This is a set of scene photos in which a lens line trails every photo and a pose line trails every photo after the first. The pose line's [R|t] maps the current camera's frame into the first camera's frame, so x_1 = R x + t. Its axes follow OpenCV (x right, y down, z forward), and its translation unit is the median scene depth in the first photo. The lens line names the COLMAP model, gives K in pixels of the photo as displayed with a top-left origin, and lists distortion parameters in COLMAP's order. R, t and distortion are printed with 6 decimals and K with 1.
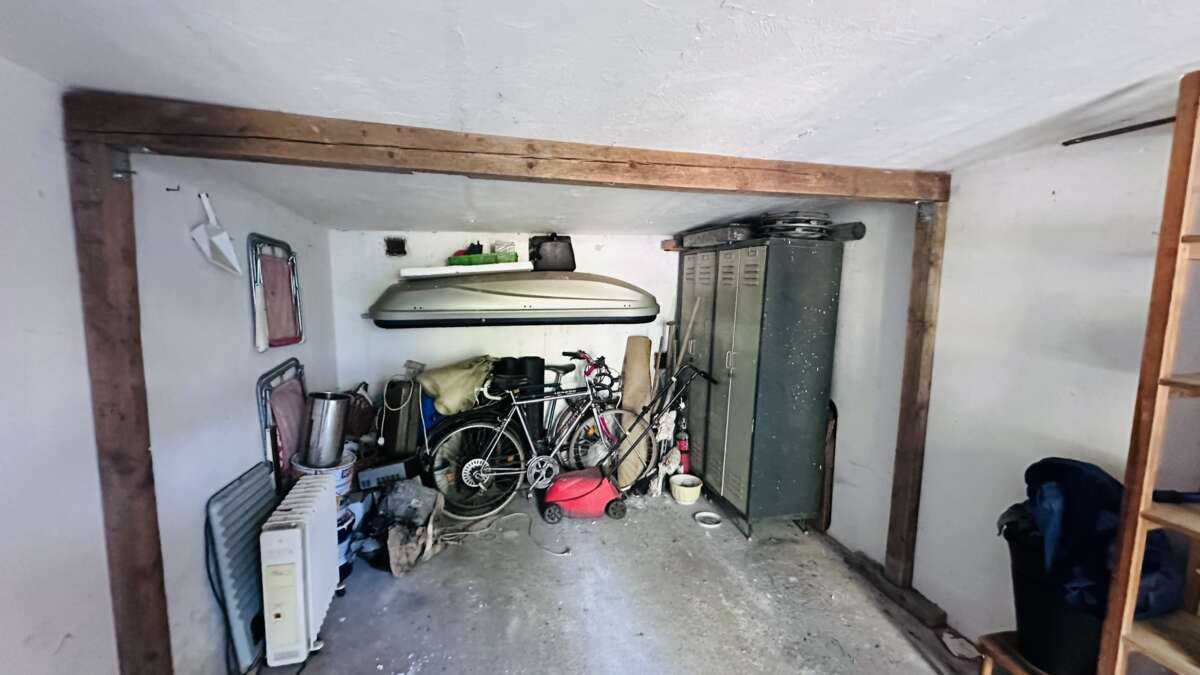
lens RADIAL K [[476.3, 0, 597.1], [0, 476.3, 332.0], [0, 0, 1]] dist [-0.000468, -0.000022]
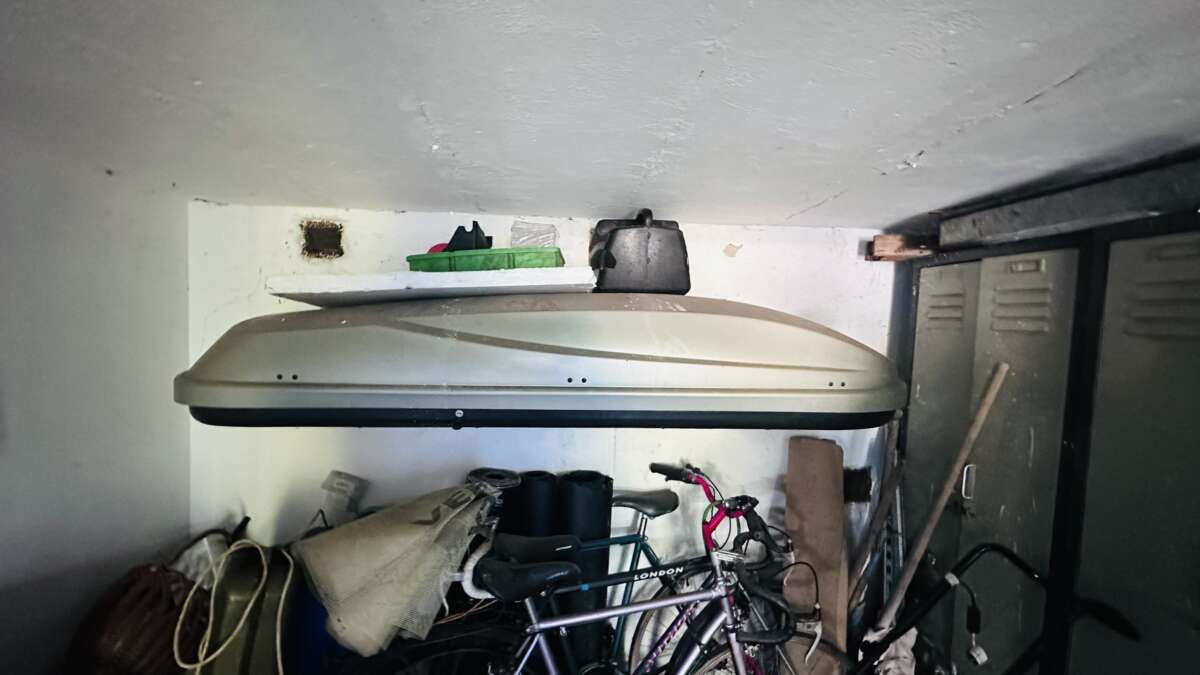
lens RADIAL K [[476.3, 0, 601.0], [0, 476.3, 339.5], [0, 0, 1]] dist [-0.000468, -0.000022]
pose [[0.991741, 0.029544, -0.124804, -0.071698], [-0.037611, 0.997318, -0.062779, -0.055346], [0.122615, 0.066955, 0.990193, 0.555973]]
